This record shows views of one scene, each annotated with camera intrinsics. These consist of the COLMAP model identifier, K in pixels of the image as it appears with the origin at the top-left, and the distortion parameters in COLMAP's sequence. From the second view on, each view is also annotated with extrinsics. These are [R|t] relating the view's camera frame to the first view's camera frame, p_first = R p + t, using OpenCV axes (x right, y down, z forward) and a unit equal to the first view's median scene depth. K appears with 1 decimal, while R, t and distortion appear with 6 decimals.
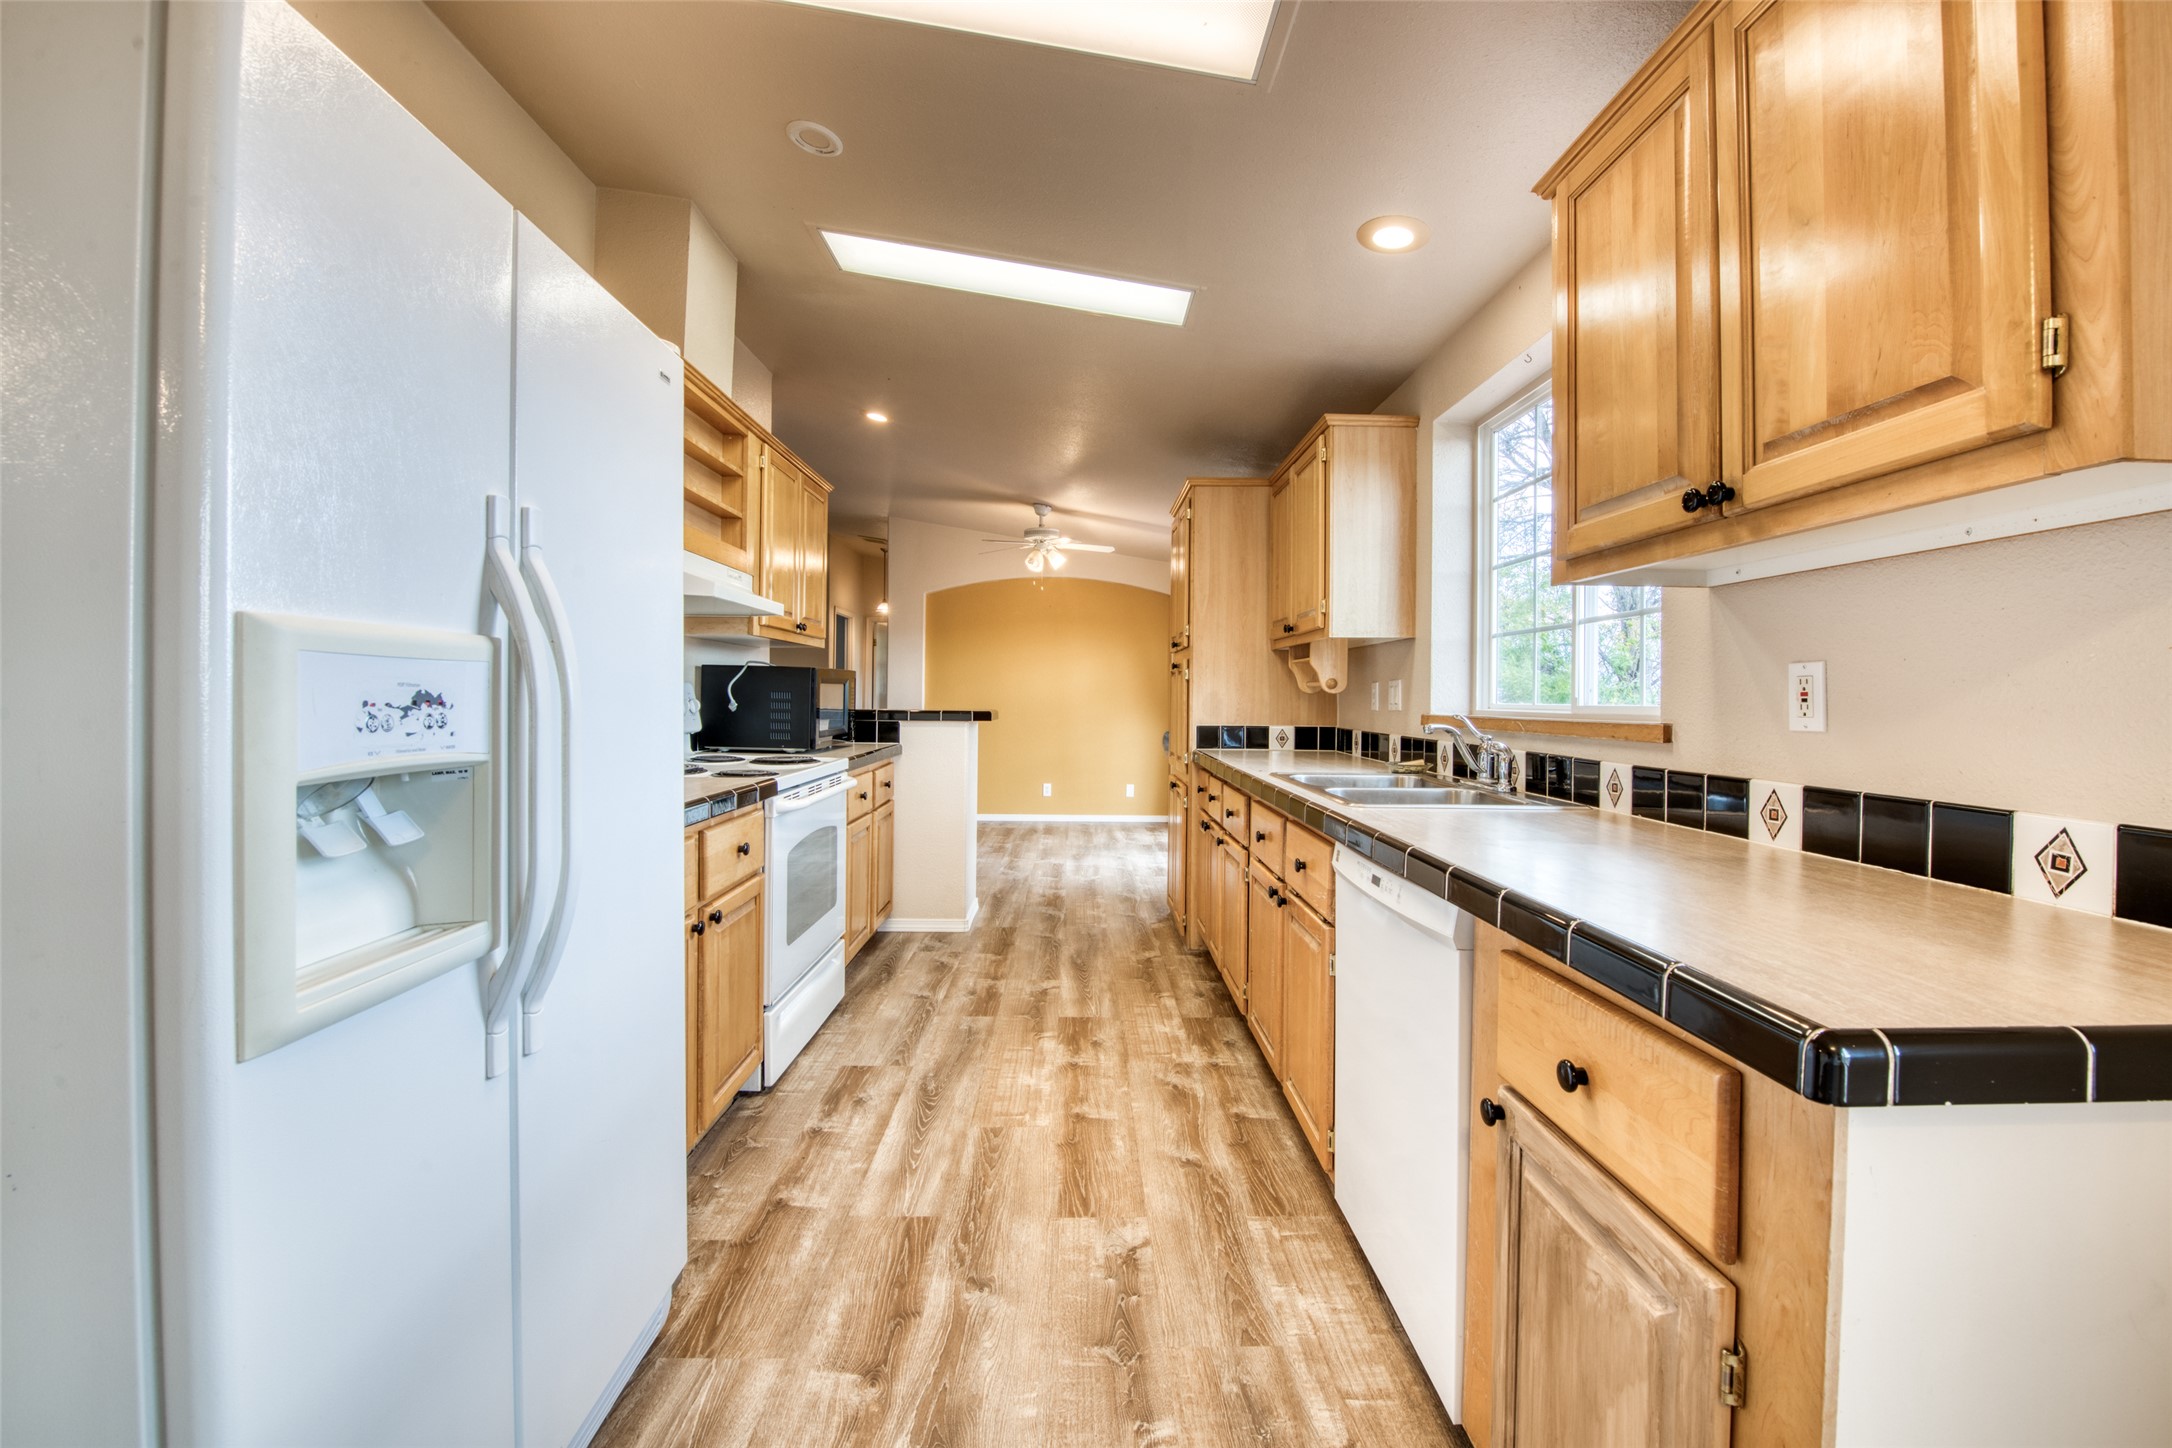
lens RADIAL K [[876.6, 0, 1089.4], [0, 876.6, 710.7], [0, 0, 1]] dist [-0.018248, -0.000735]
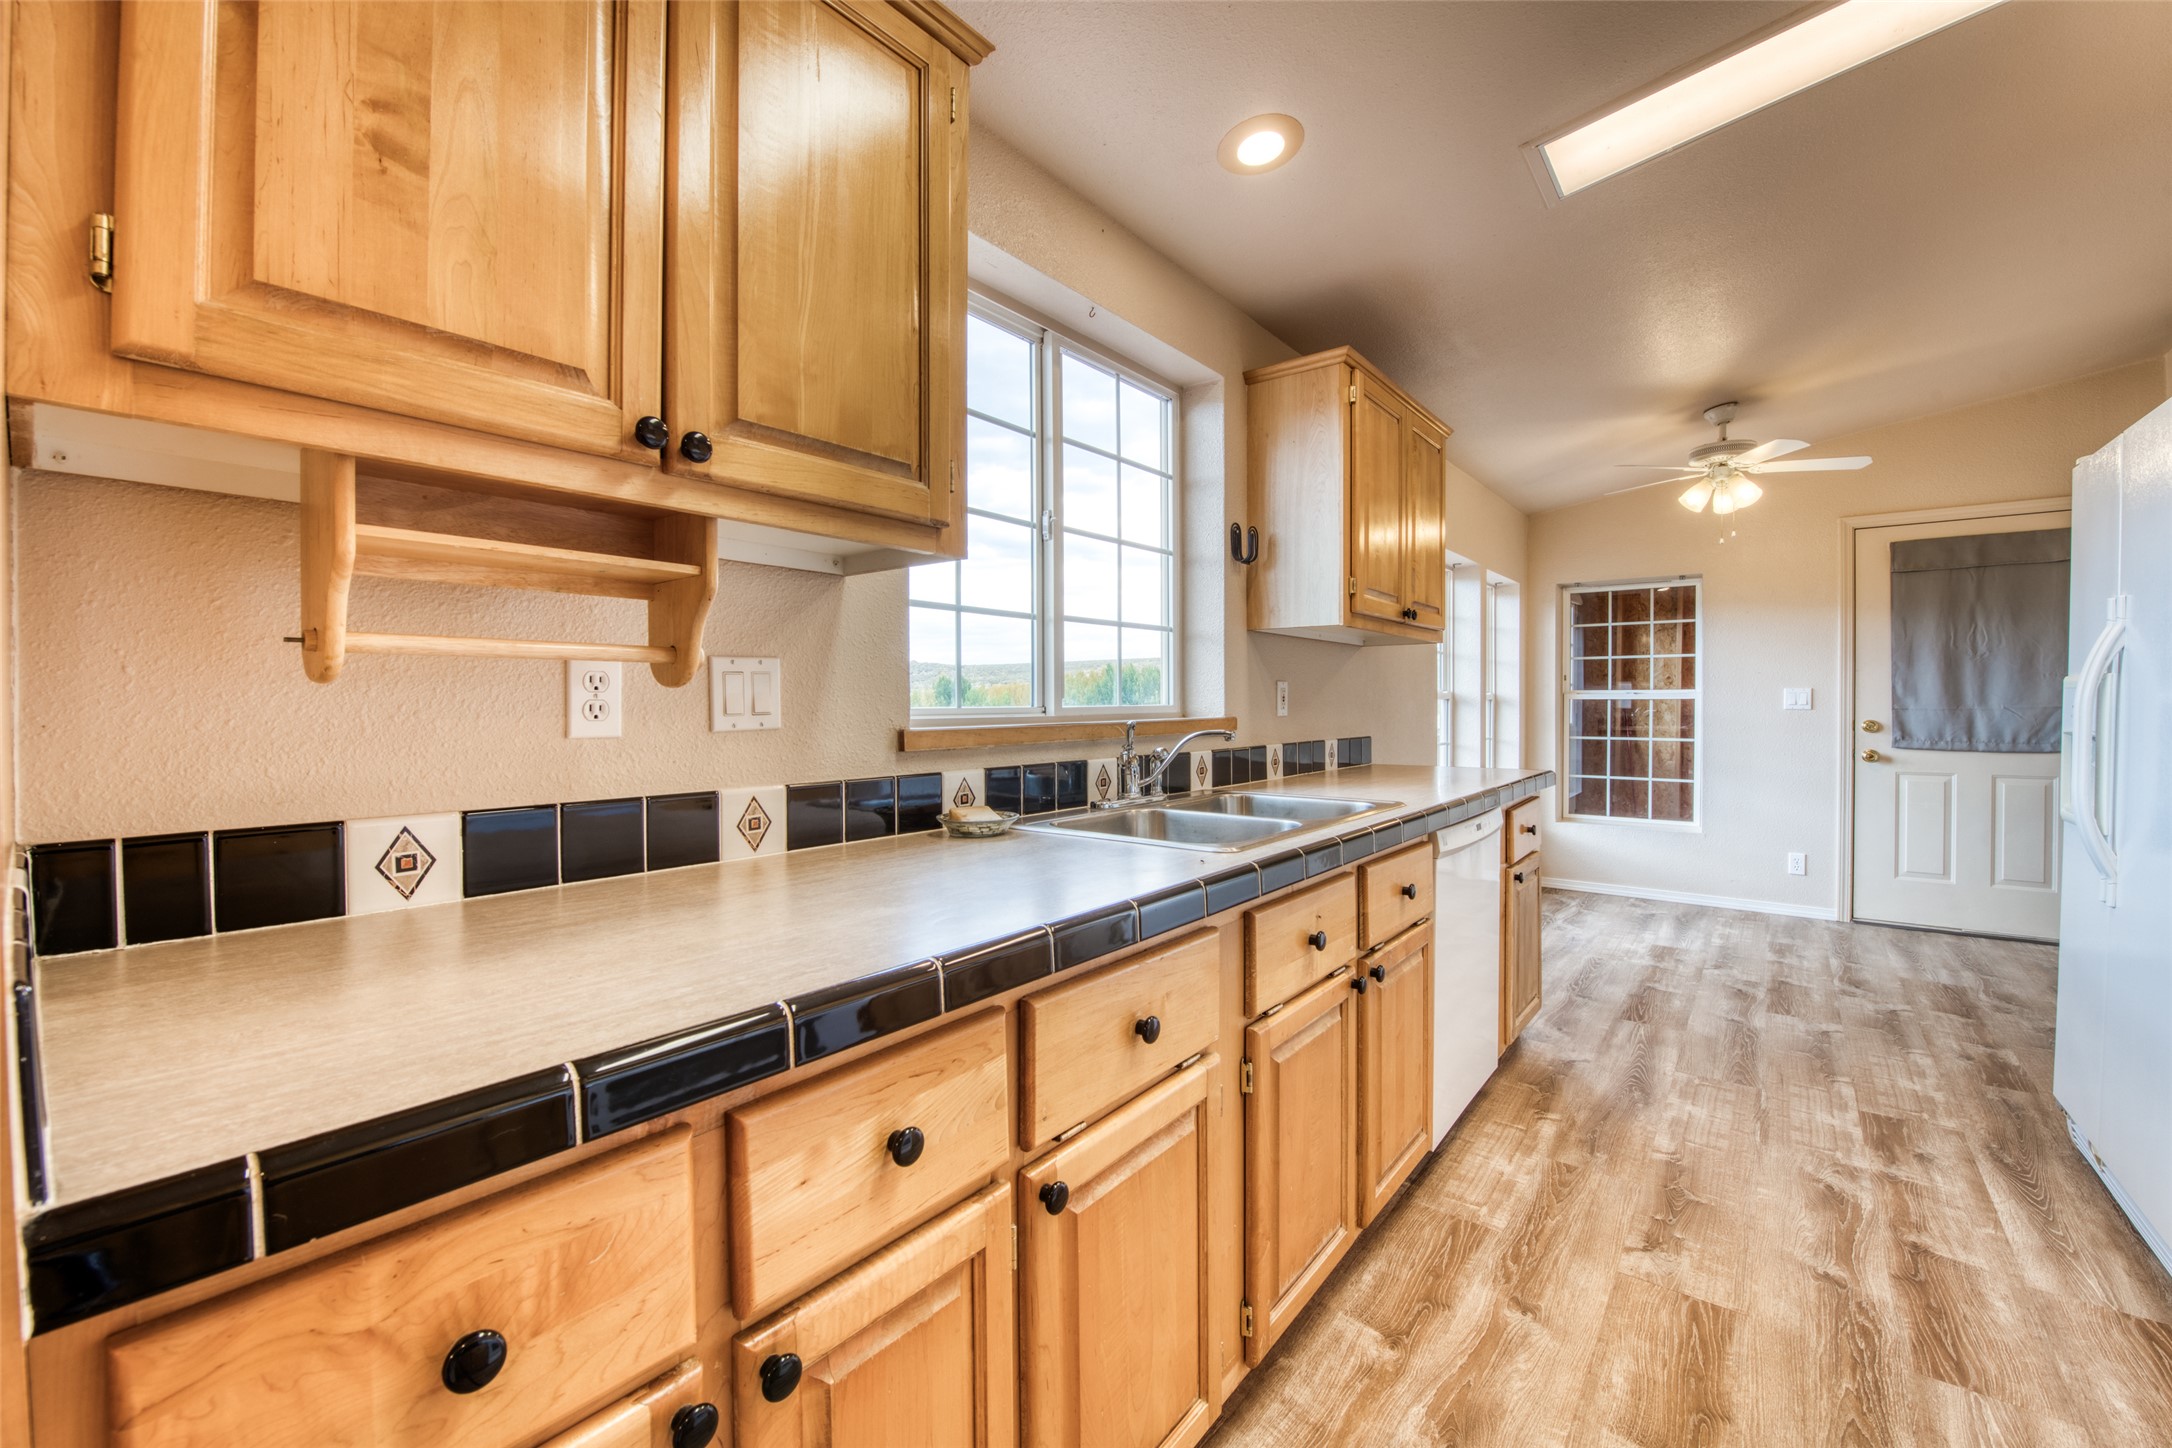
lens RADIAL K [[876.6, 0, 1091.5], [0, 876.6, 709.7], [0, 0, 1]] dist [-0.018248, -0.000735]
pose [[-0.773283, -0.018981, 0.633776, -0.044457], [-0.001297, 0.999597, 0.028353, -0.020394], [-0.634059, 0.021103, -0.772997, 1.284019]]
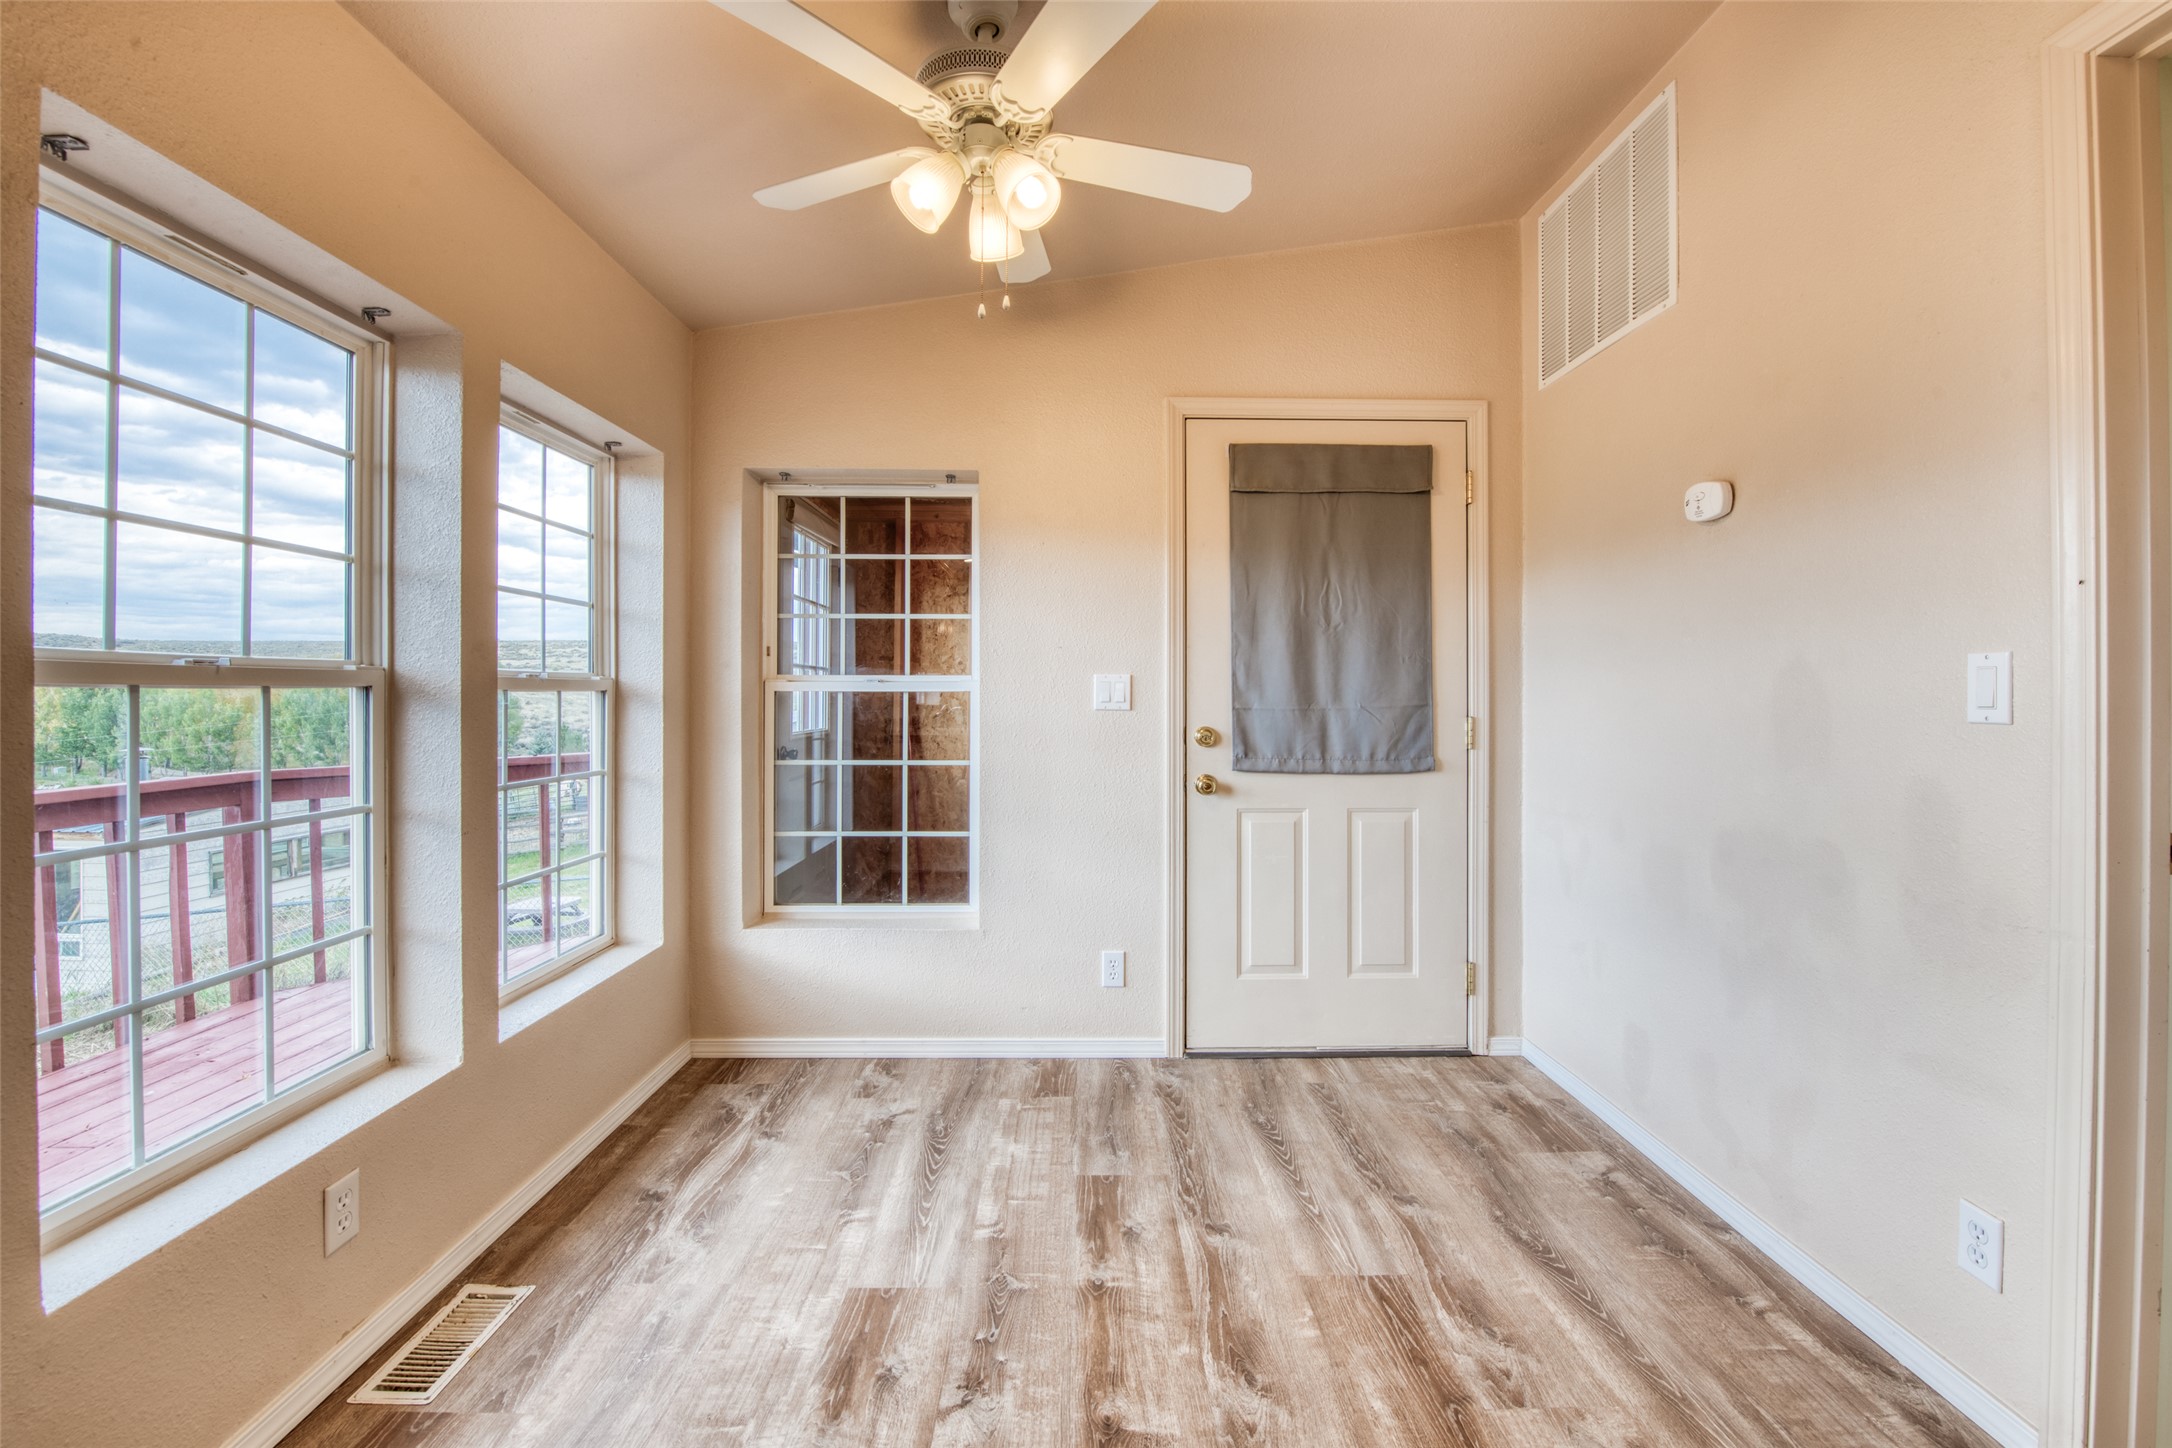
lens RADIAL K [[876.6, 0, 1091.3], [0, 876.6, 691.1], [0, 0, 1]] dist [-0.018248, -0.000735]
pose [[-0.999757, -0.016471, 0.014638, -0.030948], [-0.016290, 0.999790, 0.012393, -0.010149], [-0.014839, 0.012152, -0.999816, 0.250299]]
